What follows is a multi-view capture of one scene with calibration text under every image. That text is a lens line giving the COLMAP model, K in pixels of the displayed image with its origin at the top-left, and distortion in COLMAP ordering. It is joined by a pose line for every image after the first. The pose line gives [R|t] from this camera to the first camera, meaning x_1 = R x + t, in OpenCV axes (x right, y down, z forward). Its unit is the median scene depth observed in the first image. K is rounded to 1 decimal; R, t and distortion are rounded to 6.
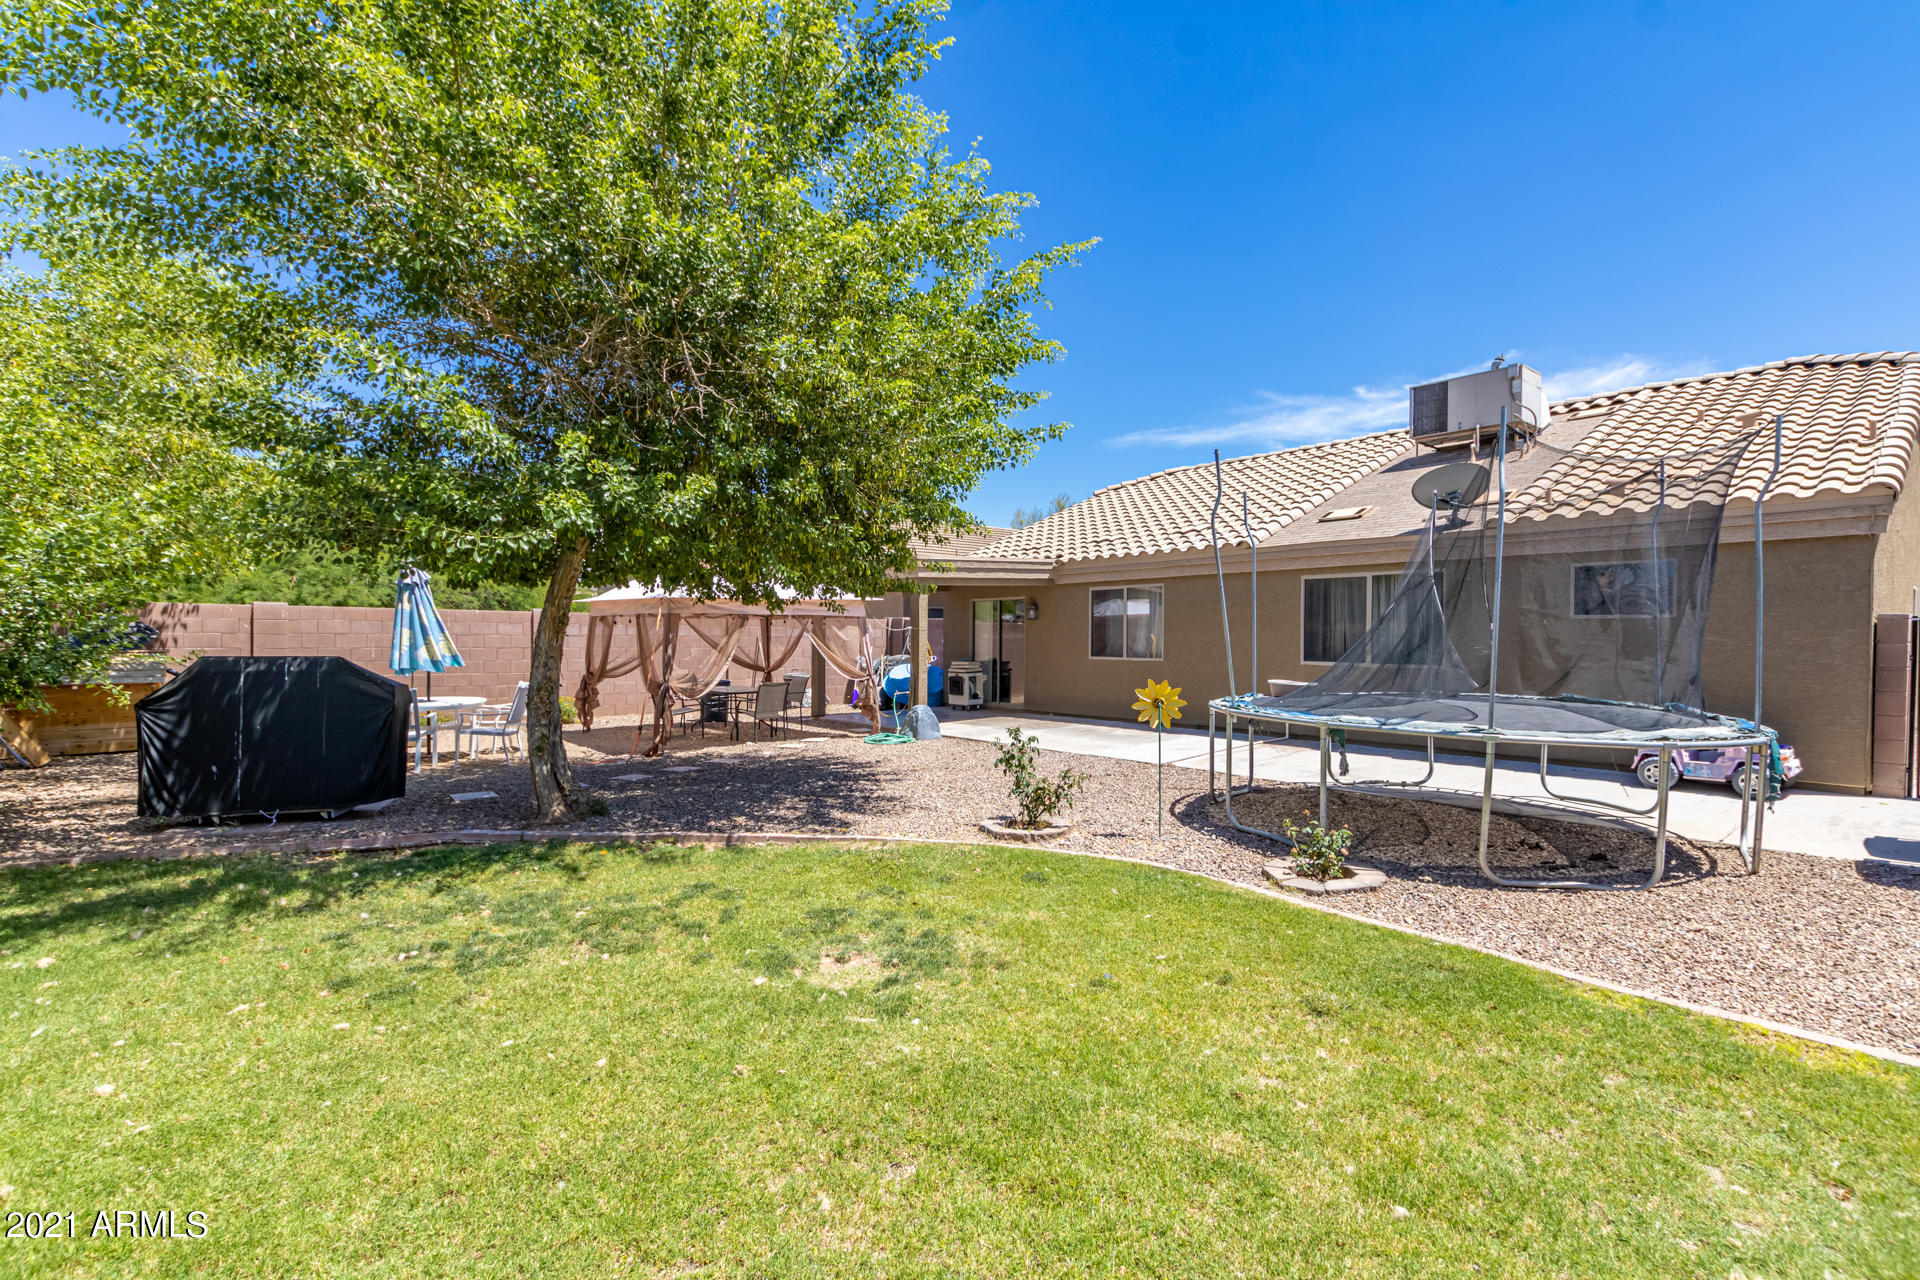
lens RADIAL K [[886.5, 0, 965.0], [0, 886.5, 640.5], [0, 0, 1]] dist [-0.002458, -0.000472]
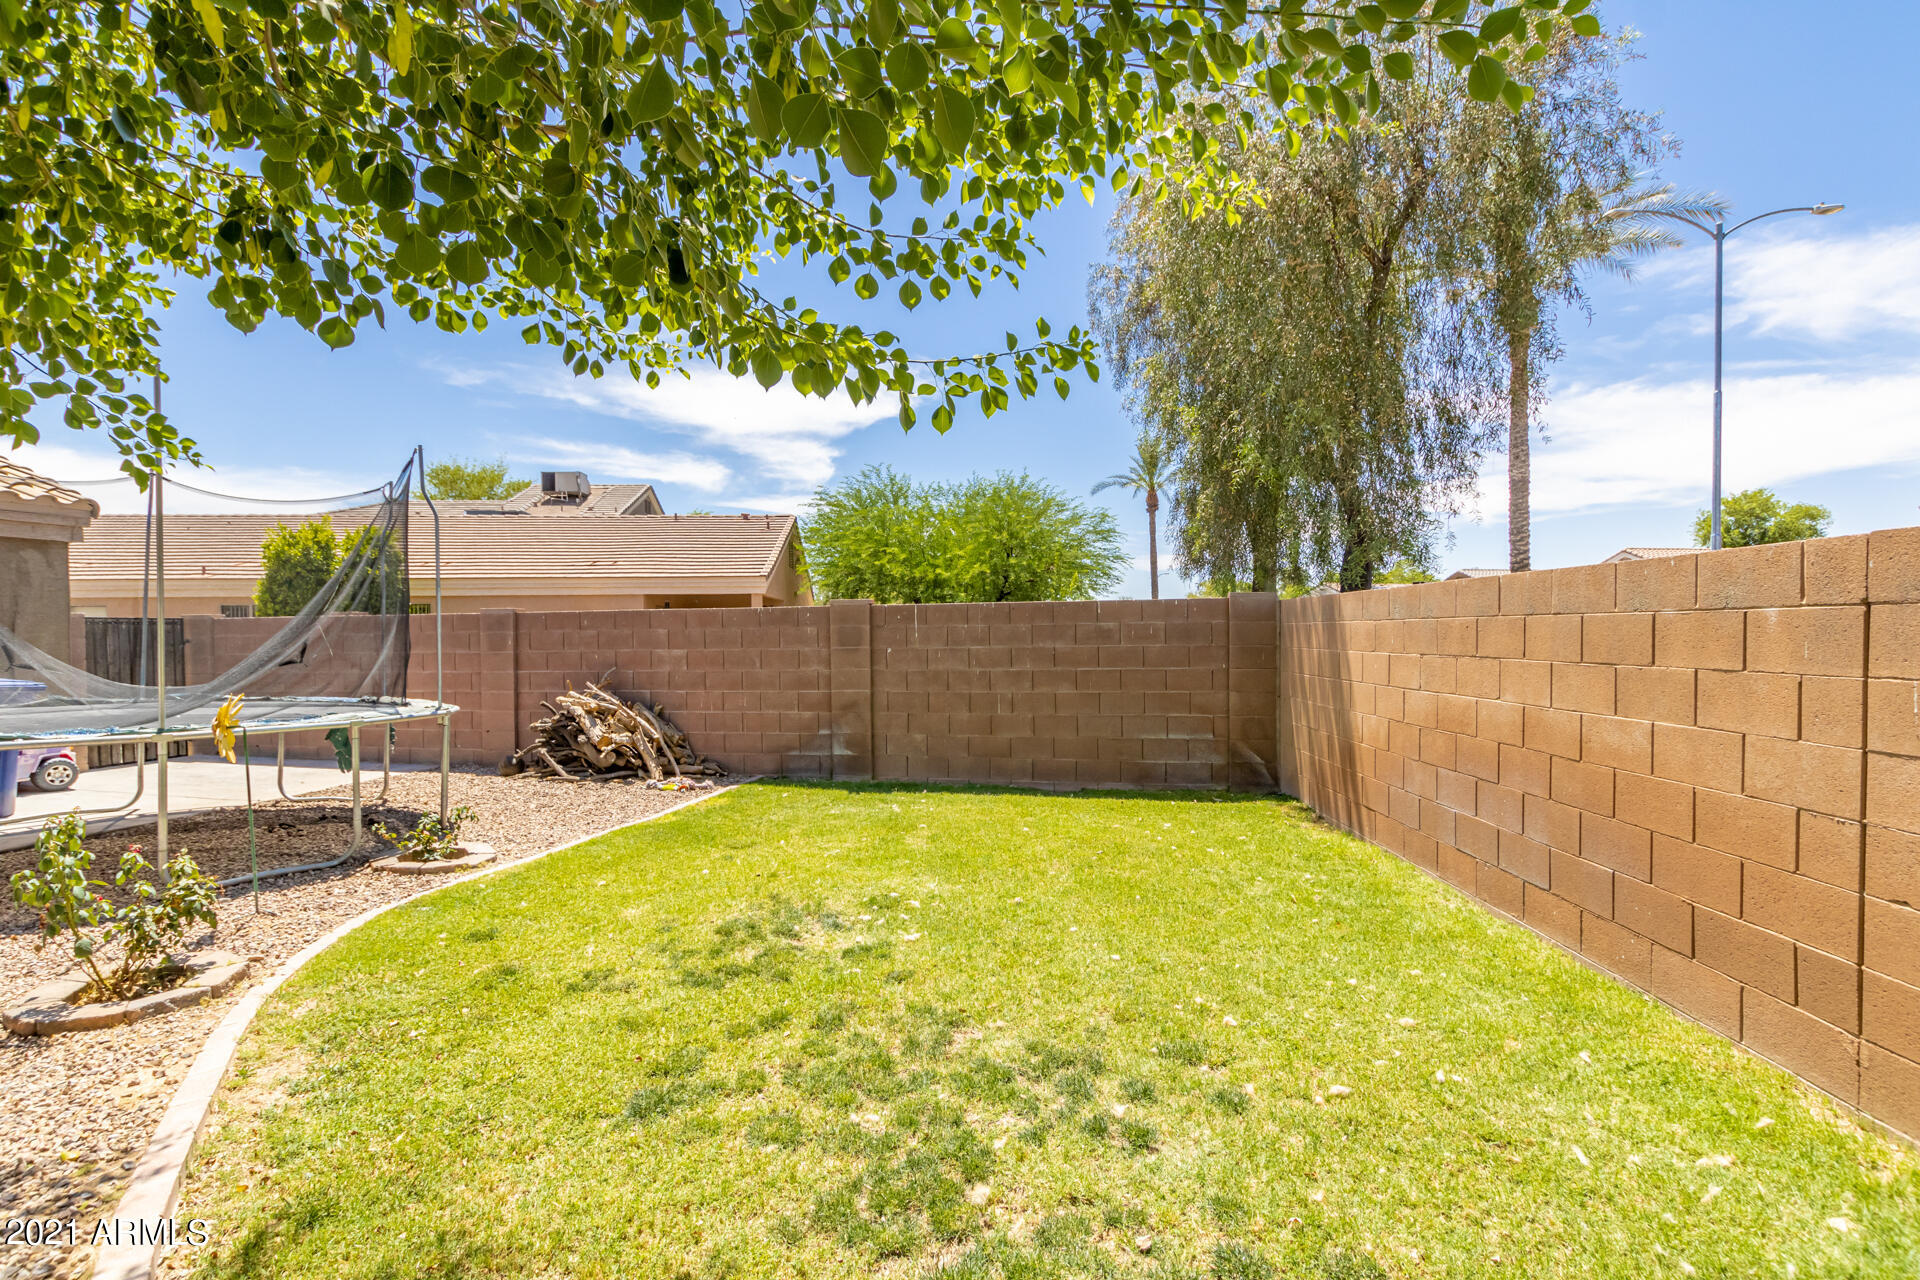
lens RADIAL K [[886.5, 0, 961.1], [0, 886.5, 639.5], [0, 0, 1]] dist [-0.002458, -0.000472]
pose [[-0.621891, -0.004156, 0.783093, -0.856433], [0.009103, 0.999880, 0.012536, -0.004263], [-0.783051, 0.014925, -0.621778, 1.225107]]
